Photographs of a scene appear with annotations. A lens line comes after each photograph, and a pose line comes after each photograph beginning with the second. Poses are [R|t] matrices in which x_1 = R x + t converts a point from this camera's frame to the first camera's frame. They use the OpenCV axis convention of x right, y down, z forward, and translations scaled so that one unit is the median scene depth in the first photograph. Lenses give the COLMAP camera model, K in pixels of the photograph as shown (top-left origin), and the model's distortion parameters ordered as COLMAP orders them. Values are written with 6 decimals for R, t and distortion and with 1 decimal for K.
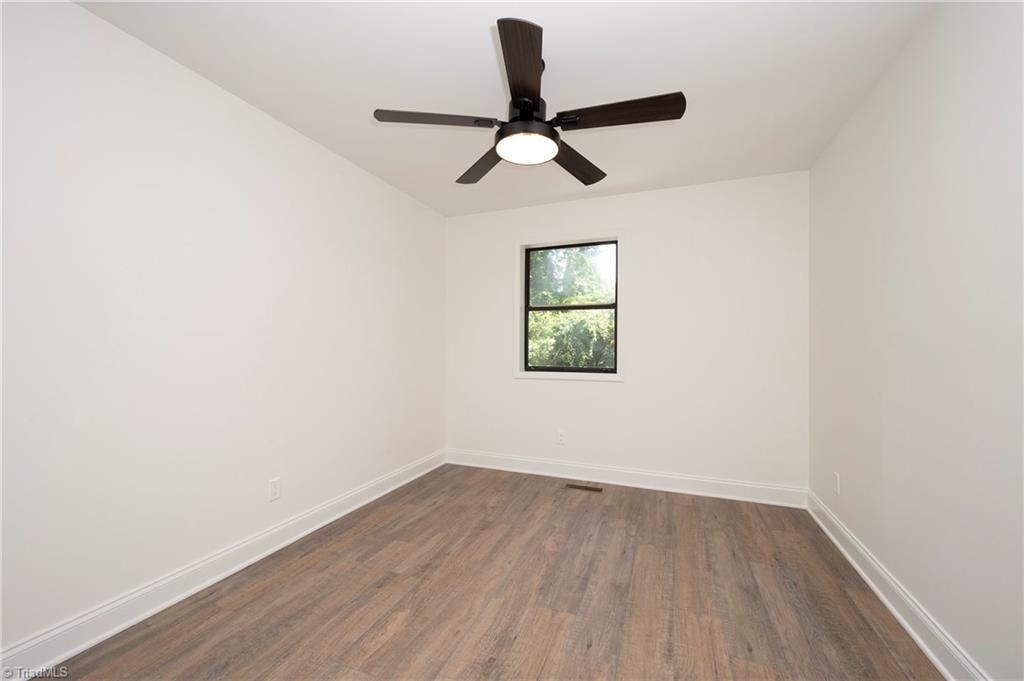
lens RADIAL K [[403.8, 0, 510.7], [0, 403.8, 344.4], [0, 0, 1]] dist [0.001453, -0.000115]
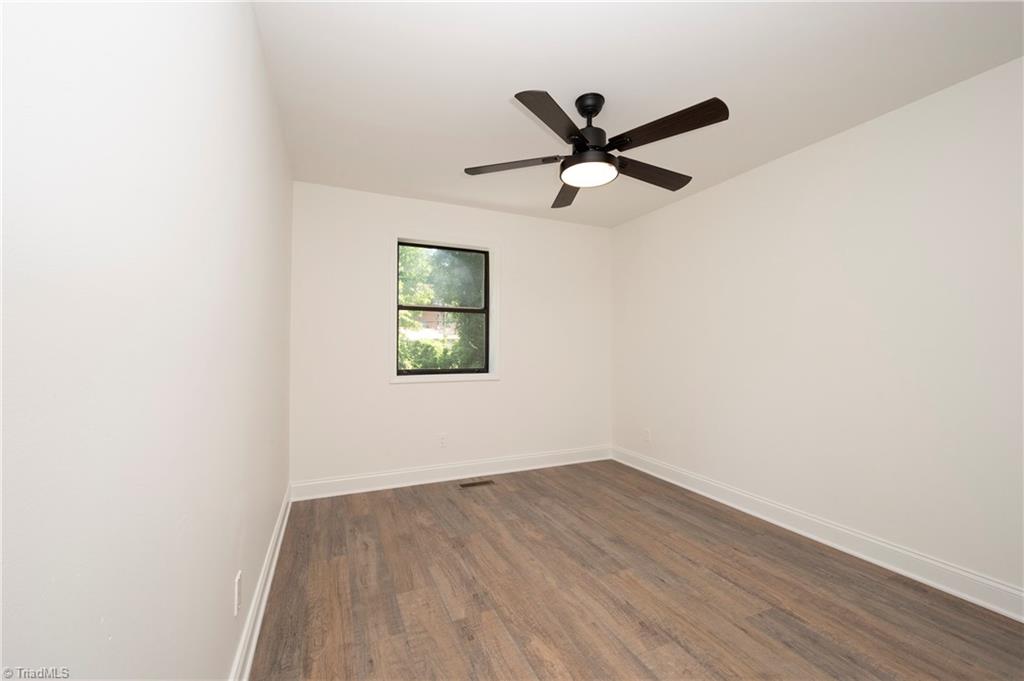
lens RADIAL K [[403.8, 0, 511.4], [0, 403.8, 339.4], [0, 0, 1]] dist [0.001453, -0.000115]
pose [[0.696970, 0.013465, 0.716974, -0.750754], [-0.003692, 0.999878, -0.015189, -0.003263], [-0.717091, 0.007939, 0.696935, 0.305987]]
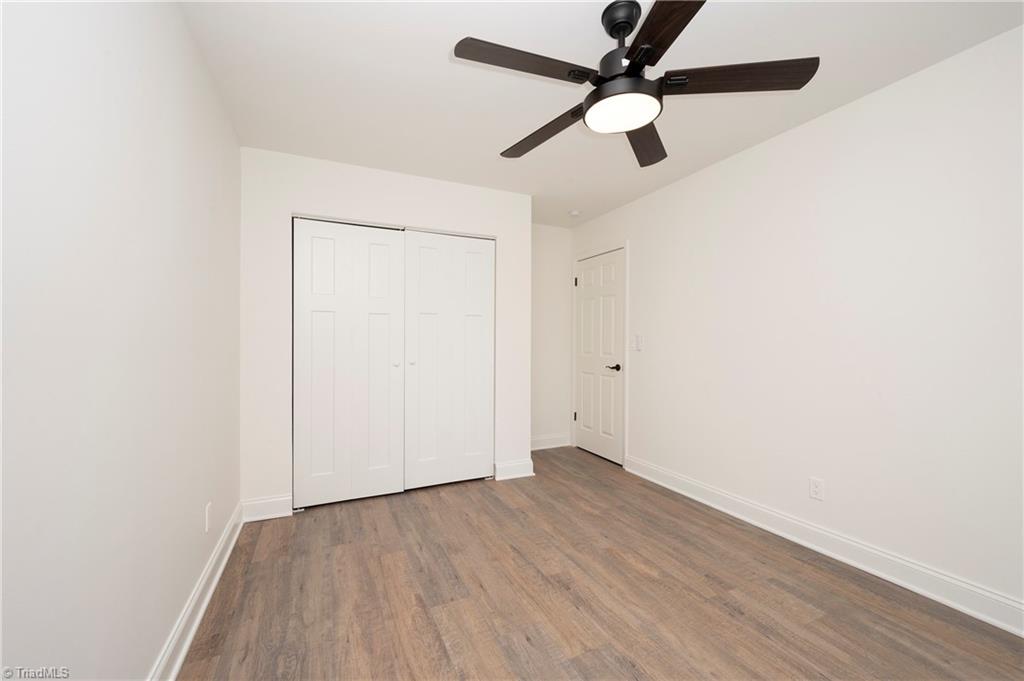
lens RADIAL K [[403.8, 0, 515.3], [0, 403.8, 341.4], [0, 0, 1]] dist [0.001453, -0.000115]
pose [[-0.678900, -0.007918, -0.734188, 0.672833], [-0.001709, 0.999956, -0.009204, 0.005231], [0.734229, -0.004994, -0.678884, 1.160675]]
